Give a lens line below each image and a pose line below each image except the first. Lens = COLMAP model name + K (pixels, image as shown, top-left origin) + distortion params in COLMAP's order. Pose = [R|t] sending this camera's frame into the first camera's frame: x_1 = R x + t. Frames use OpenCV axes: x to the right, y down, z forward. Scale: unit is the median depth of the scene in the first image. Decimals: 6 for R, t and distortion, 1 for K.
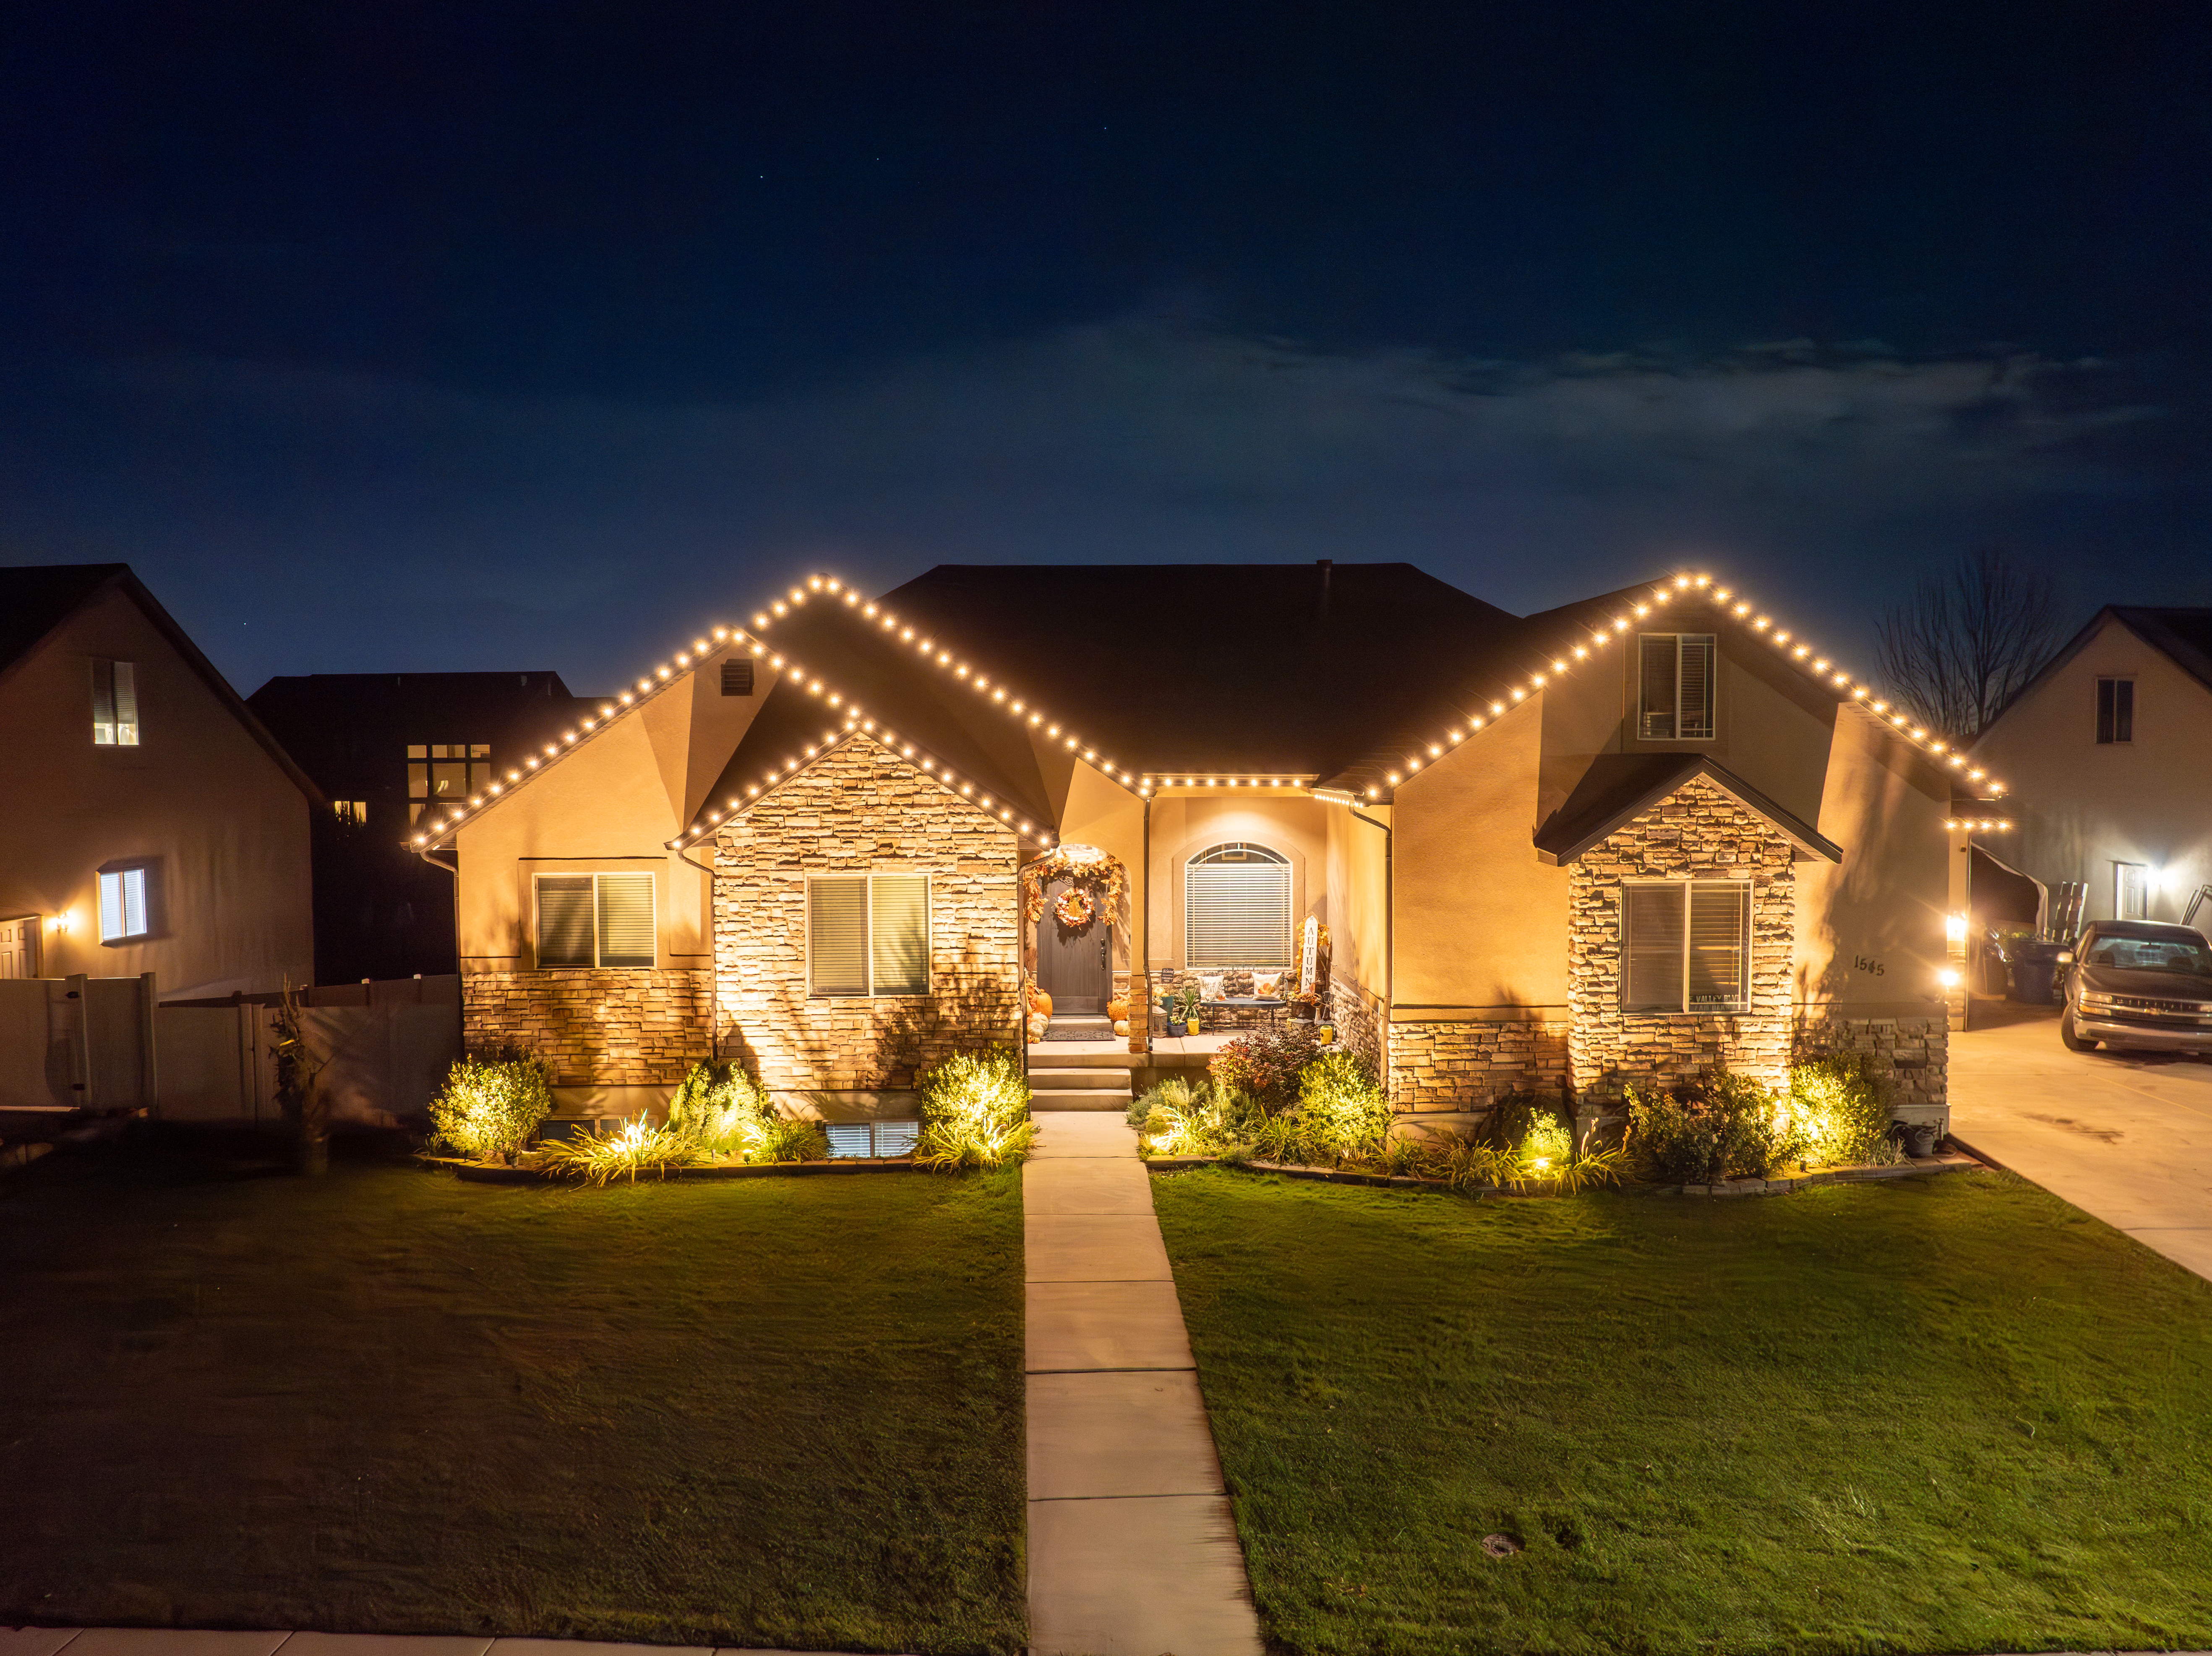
lens RADIAL K [[1554.9, 0, 1106.0], [0, 1554.9, 828.0], [0, 0, 1]] dist [-0.012448, -0.066034]
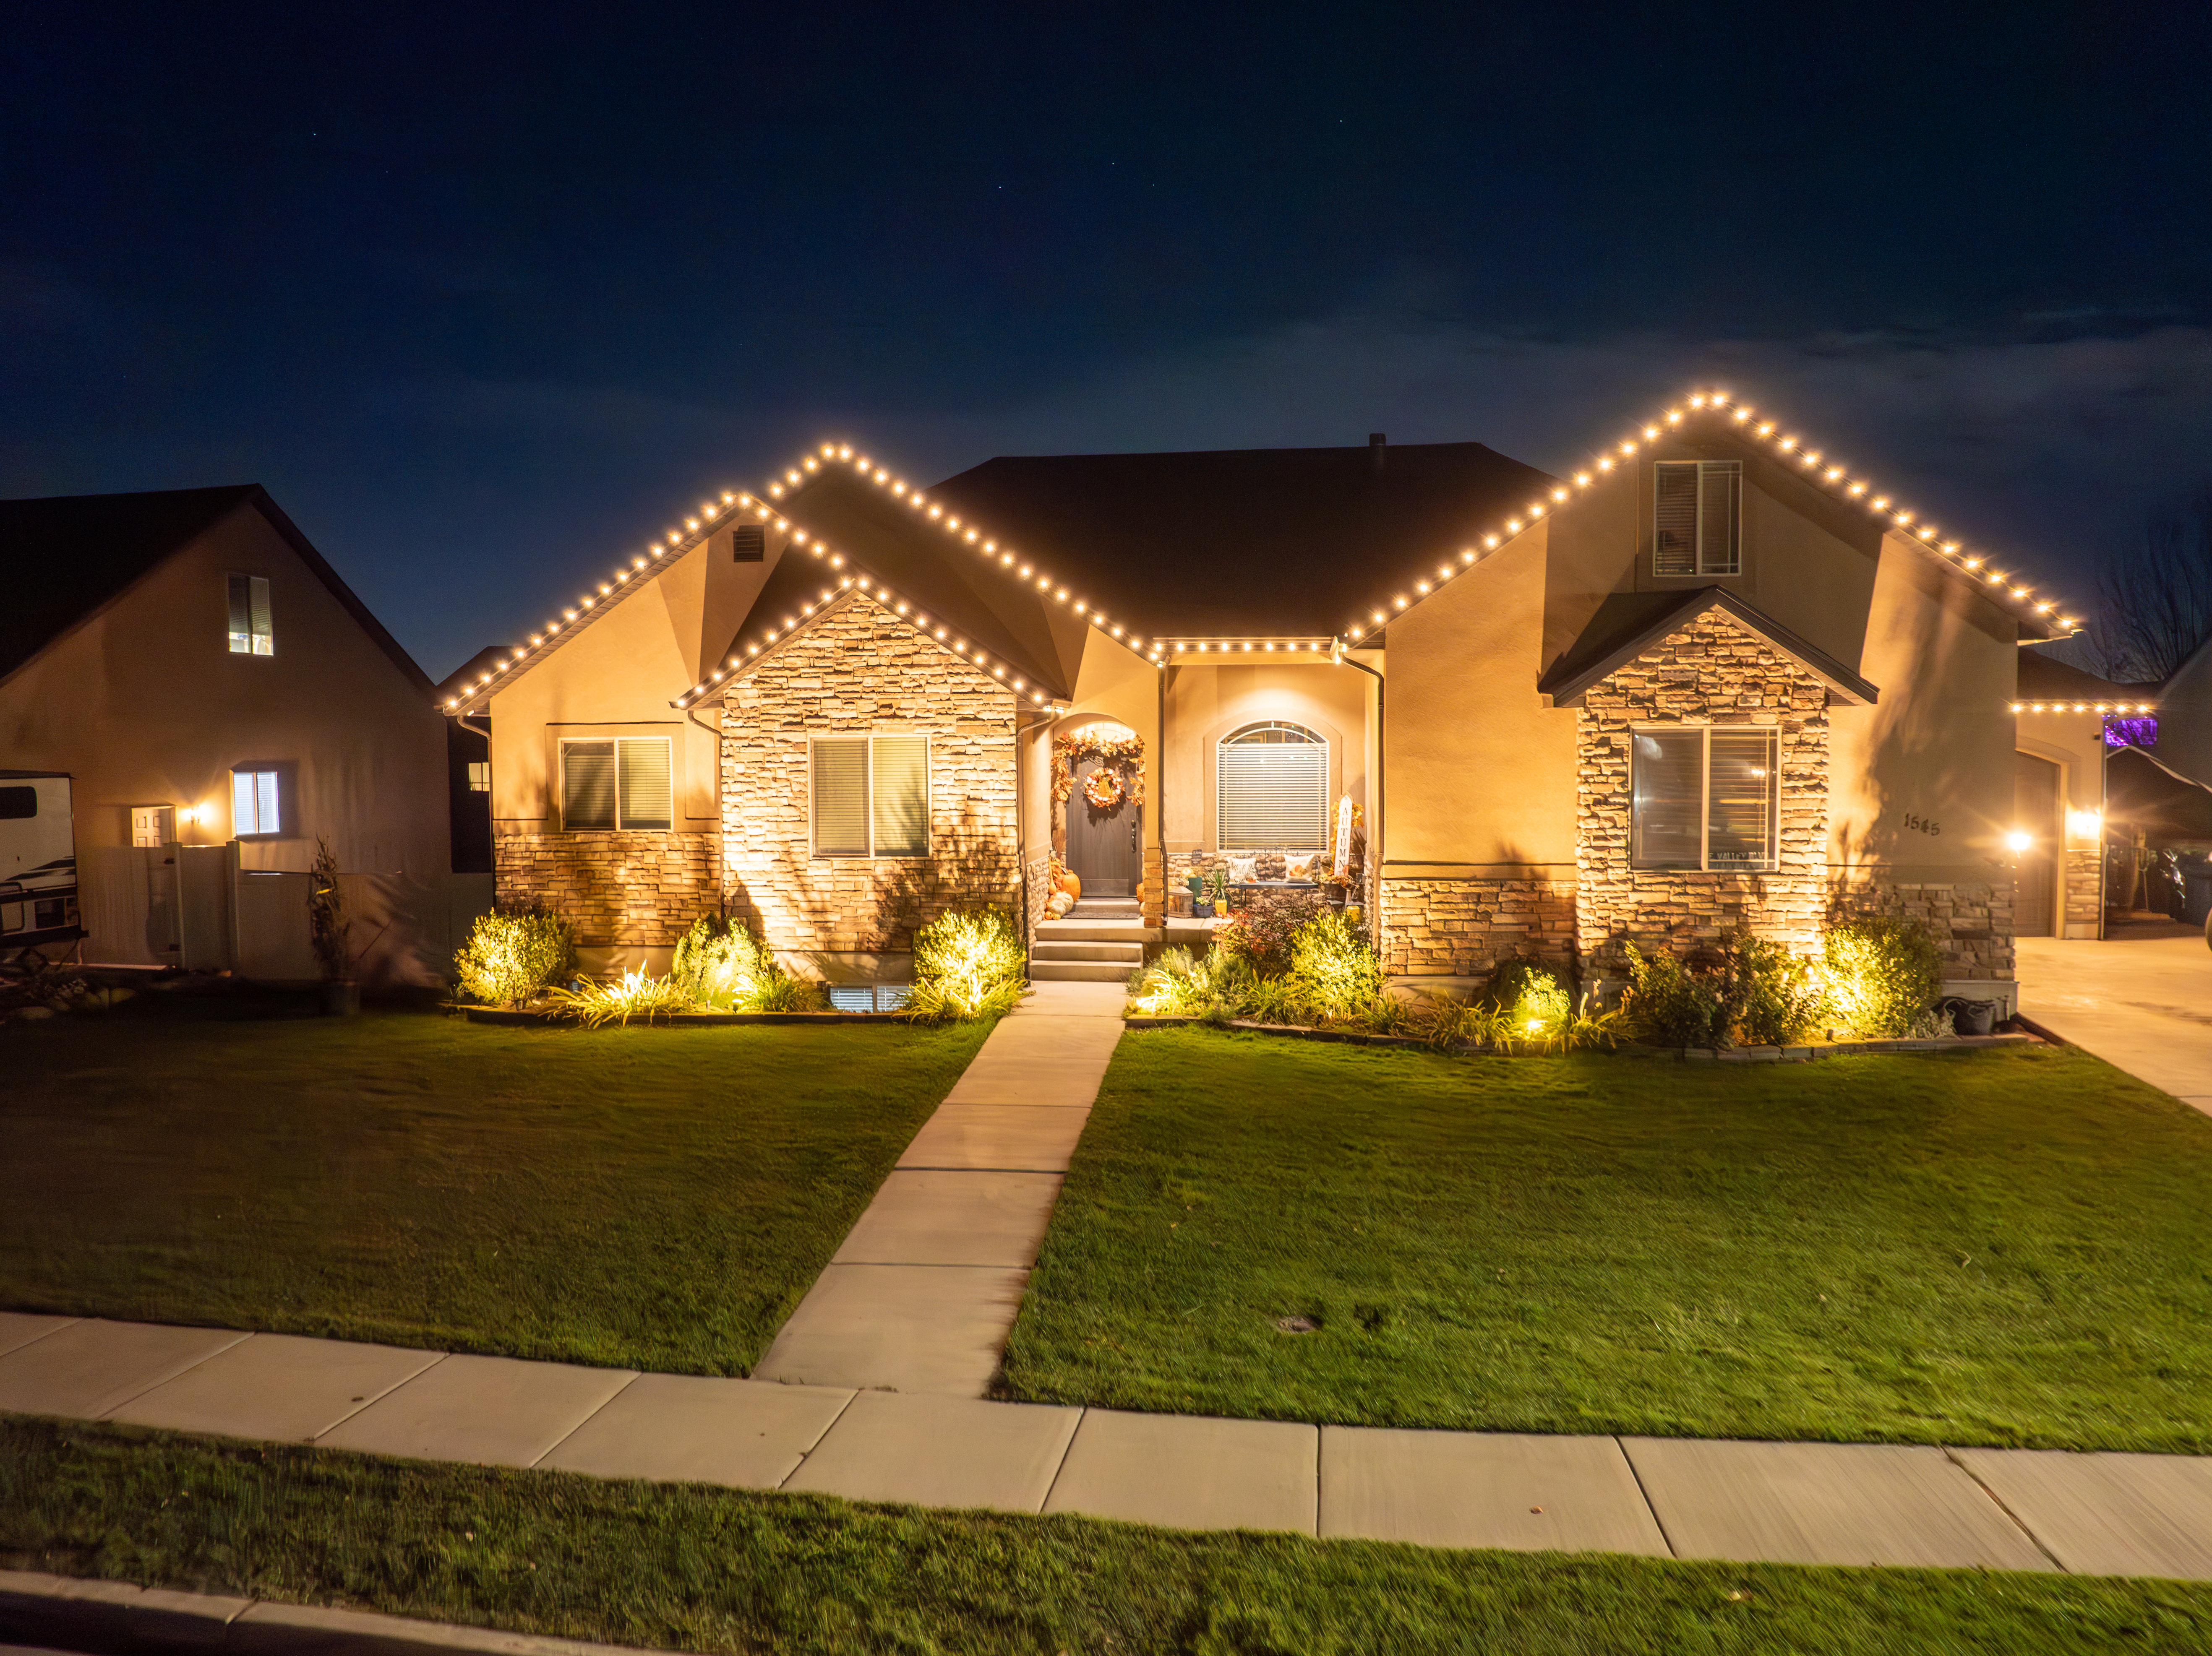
lens RADIAL K [[1554.9, 0, 1106.0], [0, 1554.9, 828.0], [0, 0, 1]] dist [-0.012448, -0.066034]
pose [[0.988951, 0.005571, -0.148141, 0.147118], [-0.005628, 0.999984, 0.000040, 0.088973], [0.148139, 0.000794, 0.988966, 0.033547]]
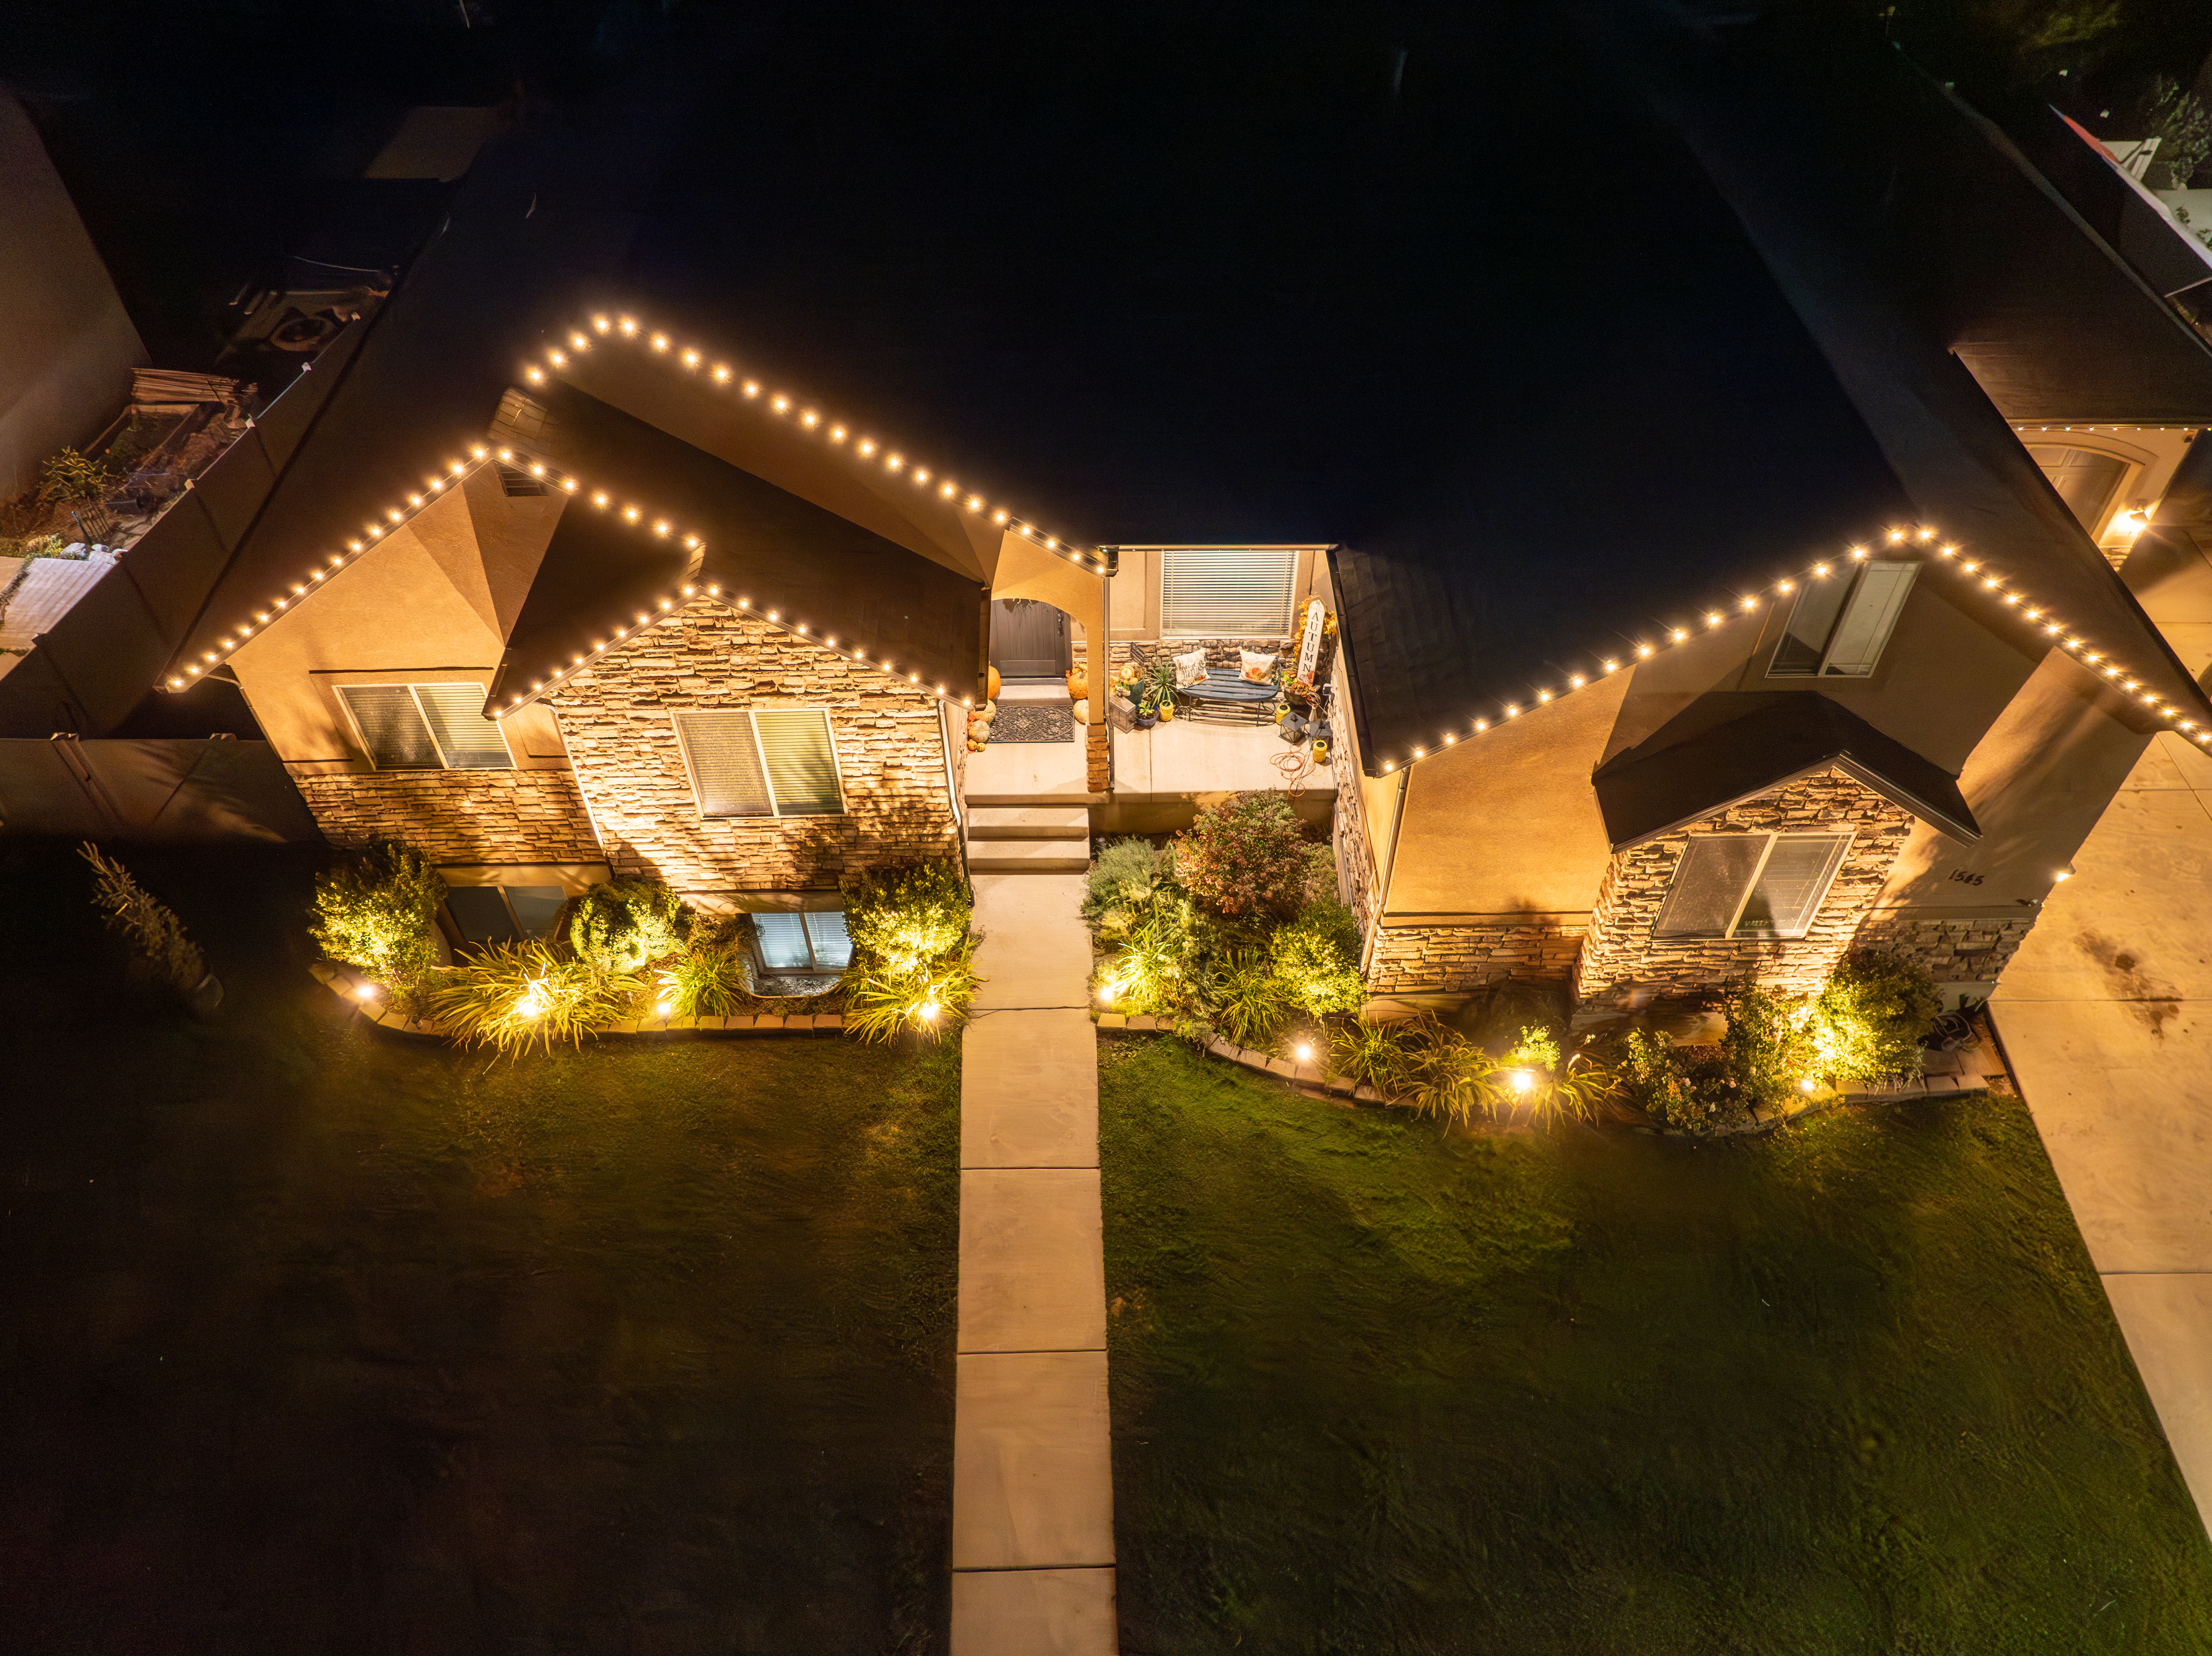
lens RADIAL K [[1554.9, 0, 1106.0], [0, 1554.9, 828.0], [0, 0, 1]] dist [-0.012448, -0.066034]
pose [[0.999841, 0.009306, -0.015185, 0.041791], [0.004046, 0.711650, 0.702523, -0.485532], [0.017344, -0.702473, 0.711499, 0.399511]]
